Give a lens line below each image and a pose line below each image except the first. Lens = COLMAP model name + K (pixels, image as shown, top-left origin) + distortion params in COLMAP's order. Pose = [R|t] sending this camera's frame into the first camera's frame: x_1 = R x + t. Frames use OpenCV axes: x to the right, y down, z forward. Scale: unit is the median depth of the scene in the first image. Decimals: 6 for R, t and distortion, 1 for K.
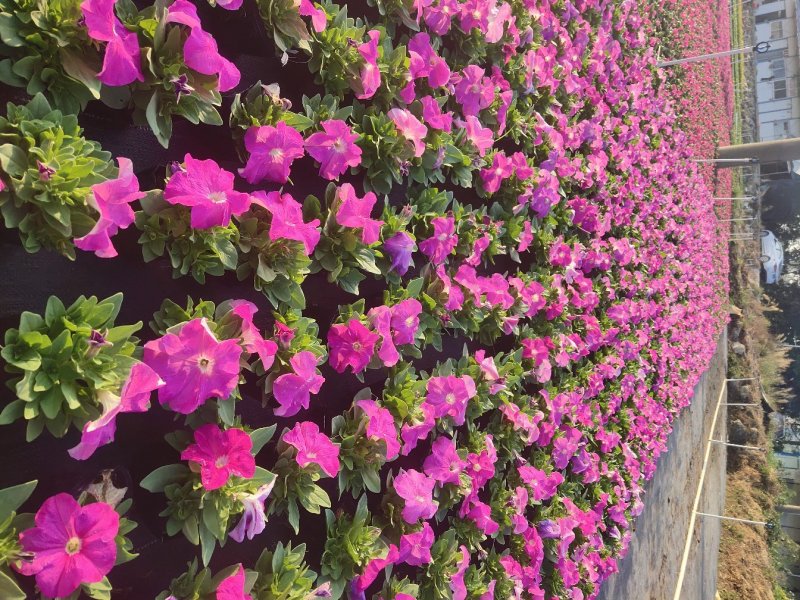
lens RADIAL K [[613.3, 0, 400.0], [0, 613.3, 300.0], [0, 0, 1]] dist [0.033877, 0.001968]
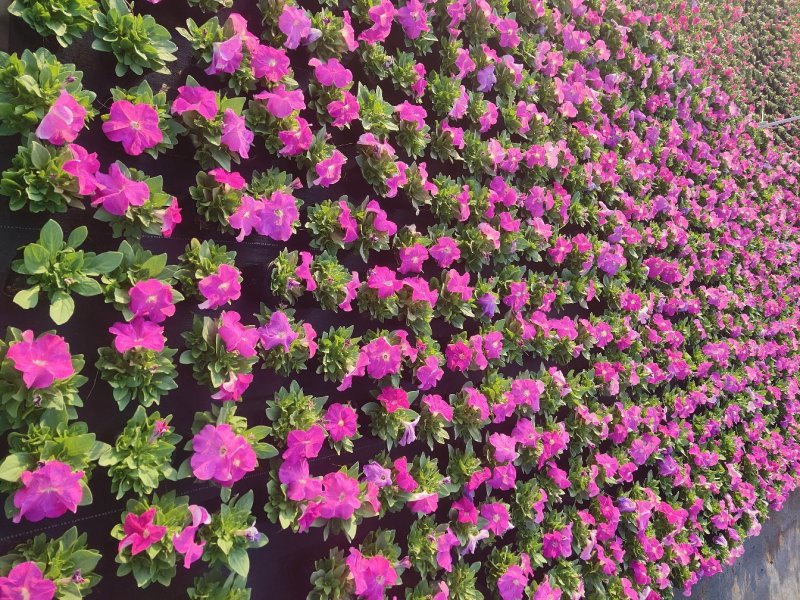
lens RADIAL K [[613.3, 0, 400.0], [0, 613.3, 300.0], [0, 0, 1]] dist [0.033877, 0.001968]
pose [[0.968326, -0.056521, -0.243209, 0.185323], [0.031363, 0.993861, -0.106100, 0.086825], [0.247713, 0.095111, 0.964154, -0.746188]]
